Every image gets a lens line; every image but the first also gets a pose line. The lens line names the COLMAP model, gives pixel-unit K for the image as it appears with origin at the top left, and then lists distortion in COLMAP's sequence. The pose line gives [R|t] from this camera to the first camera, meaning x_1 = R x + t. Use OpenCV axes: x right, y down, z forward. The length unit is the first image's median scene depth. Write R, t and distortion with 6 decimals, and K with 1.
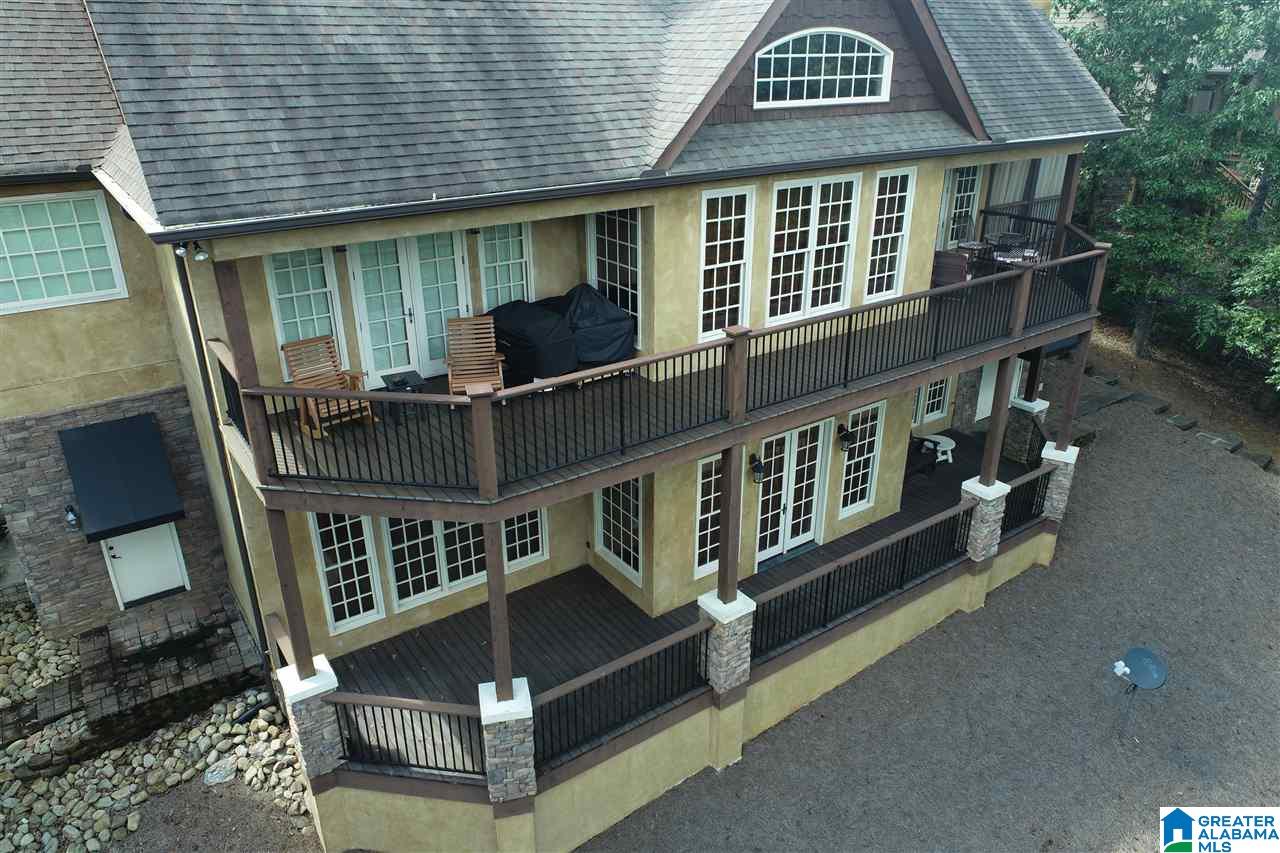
lens RADIAL K [[868.9, 0, 640.0], [0, 868.9, 428.2], [0, 0, 1]] dist [-0.012555, 0.007453]
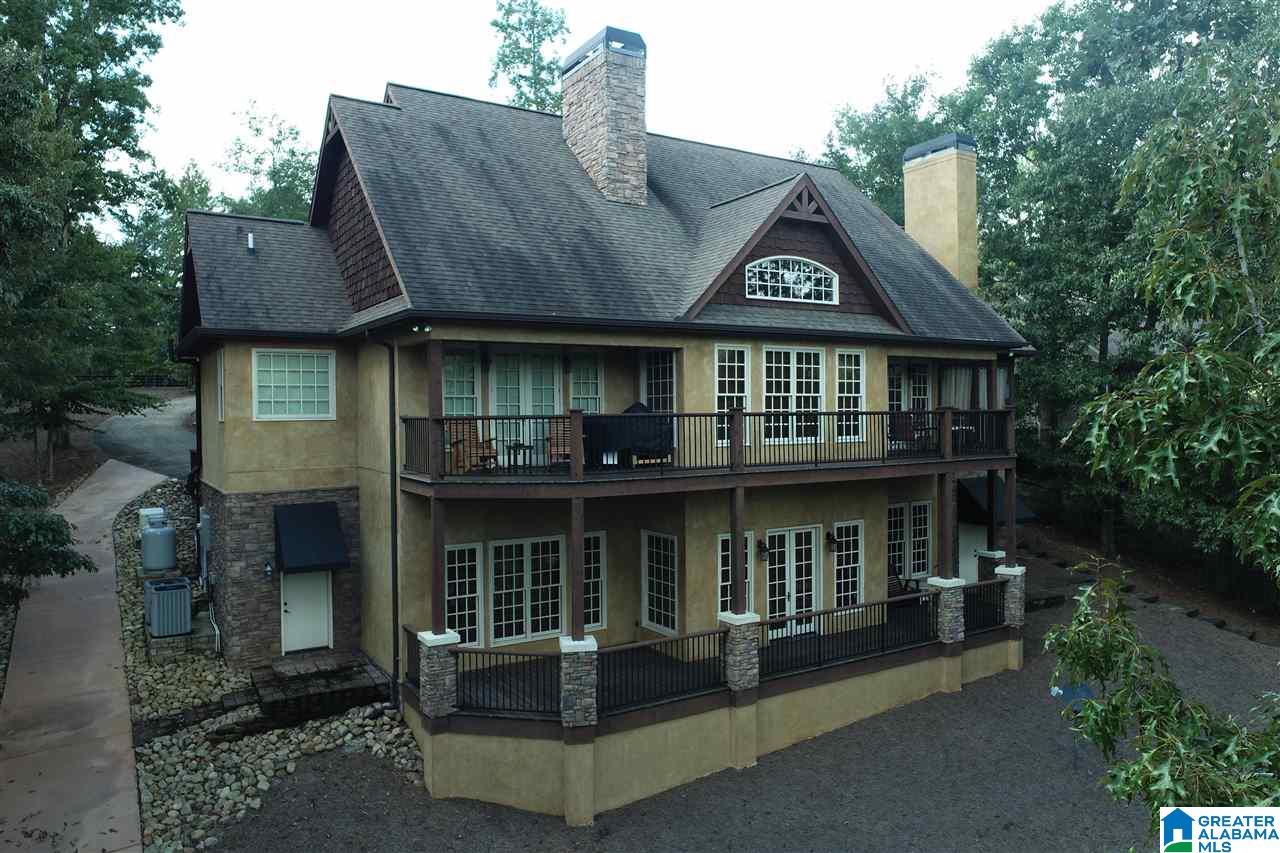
lens RADIAL K [[868.9, 0, 639.8], [0, 868.9, 424.6], [0, 0, 1]] dist [-0.012555, 0.007453]
pose [[0.998462, -0.004948, -0.055228, 0.020639], [-0.016862, 0.921744, -0.387431, 0.426320], [0.052823, 0.387766, 0.920243, -0.353973]]
